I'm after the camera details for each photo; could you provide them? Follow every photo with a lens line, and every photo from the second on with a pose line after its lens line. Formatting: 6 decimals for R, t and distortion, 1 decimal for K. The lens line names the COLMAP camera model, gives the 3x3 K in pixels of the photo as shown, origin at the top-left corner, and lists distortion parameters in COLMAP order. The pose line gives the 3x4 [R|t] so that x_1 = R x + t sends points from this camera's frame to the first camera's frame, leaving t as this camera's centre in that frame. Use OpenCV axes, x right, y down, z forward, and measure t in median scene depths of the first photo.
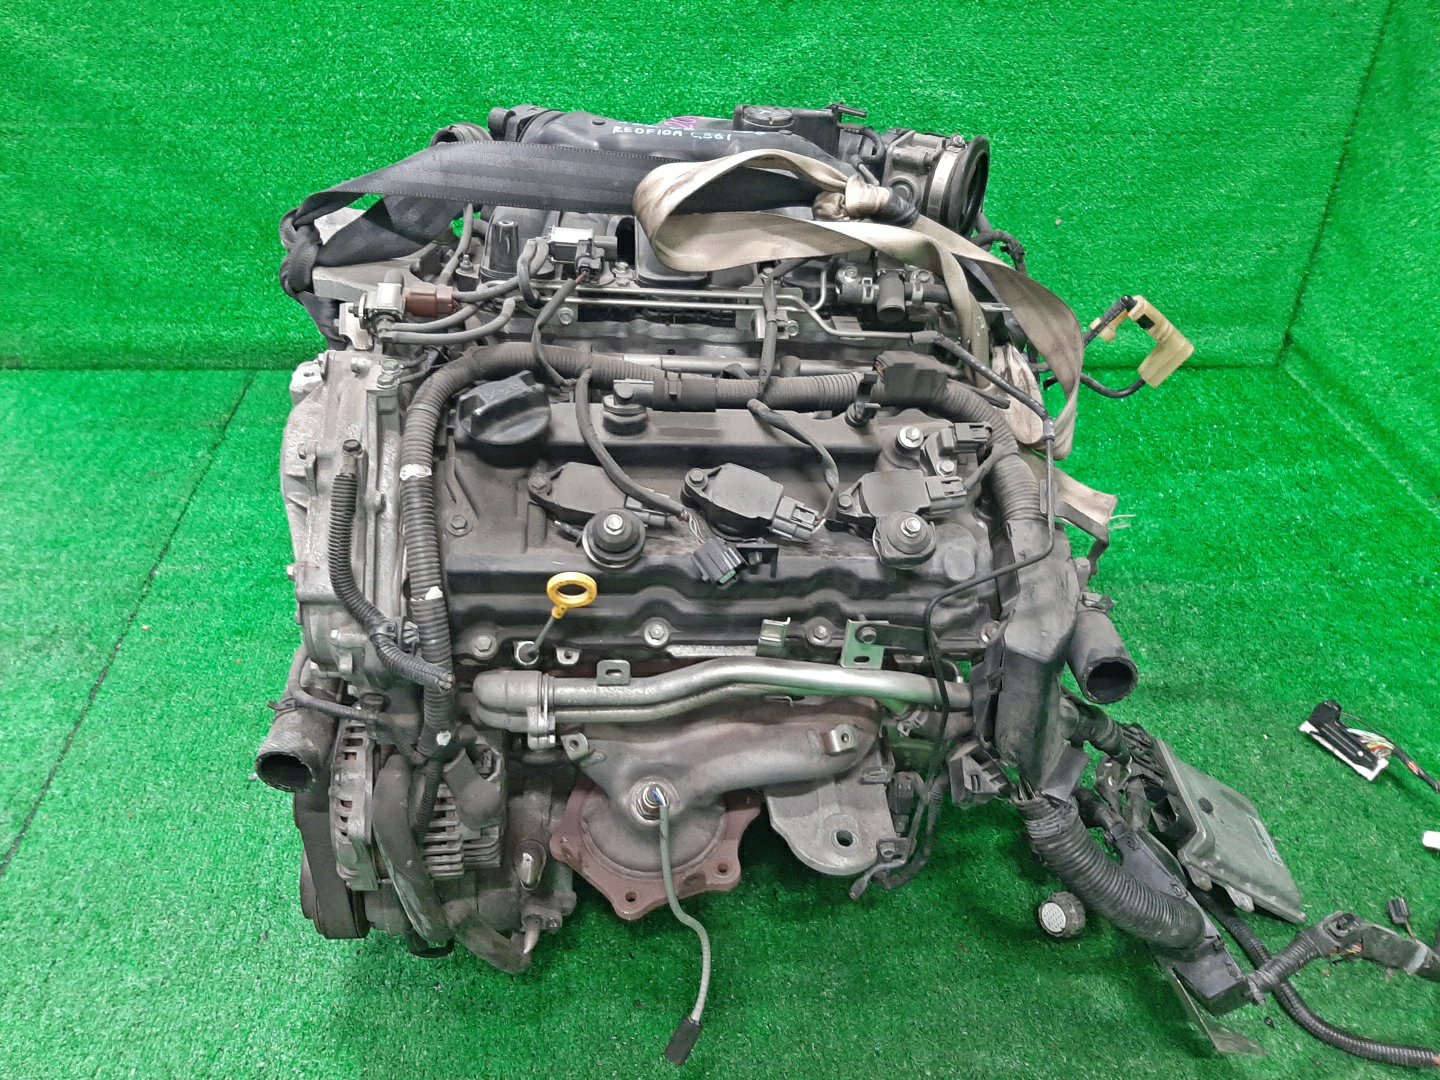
lens RADIAL K [[1080.8, 0, 728.6], [0, 1080.8, 511.7], [0, 0, 1]] dist [0.059155, -0.114801]
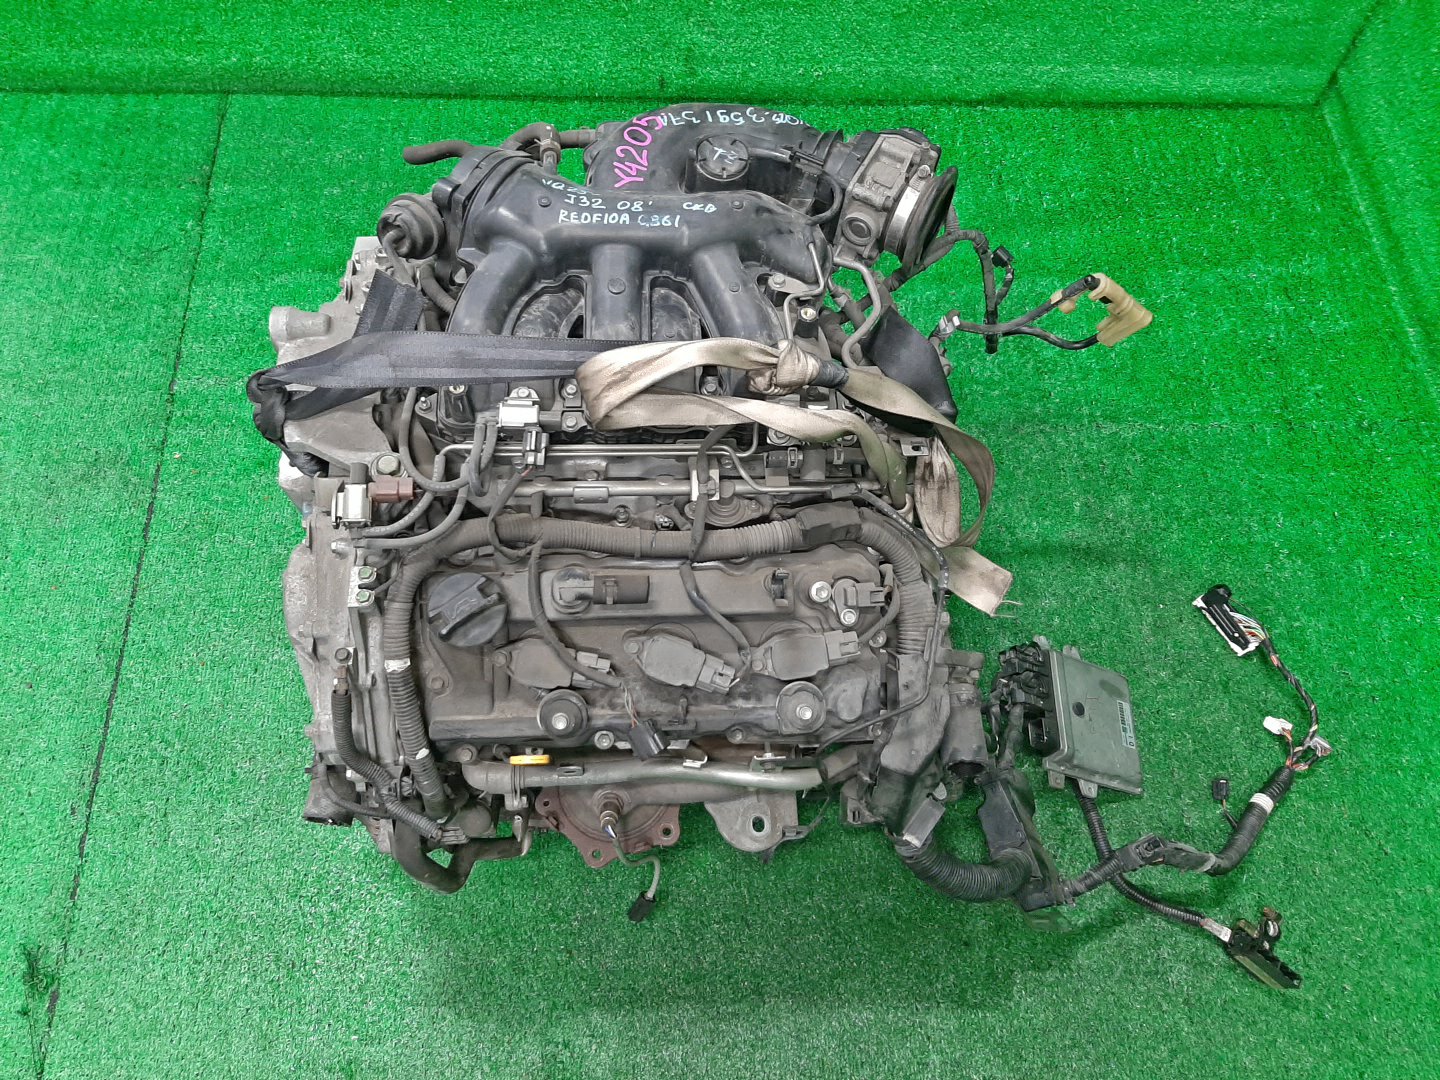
lens RADIAL K [[1080.8, 0, 728.6], [0, 1080.8, 511.7], [0, 0, 1]] dist [0.059155, -0.114801]
pose [[0.999299, 0.033012, -0.017683, 0.058504], [-0.021378, 0.890533, 0.454416, -0.448909], [0.030748, -0.453719, 0.890614, 0.004558]]
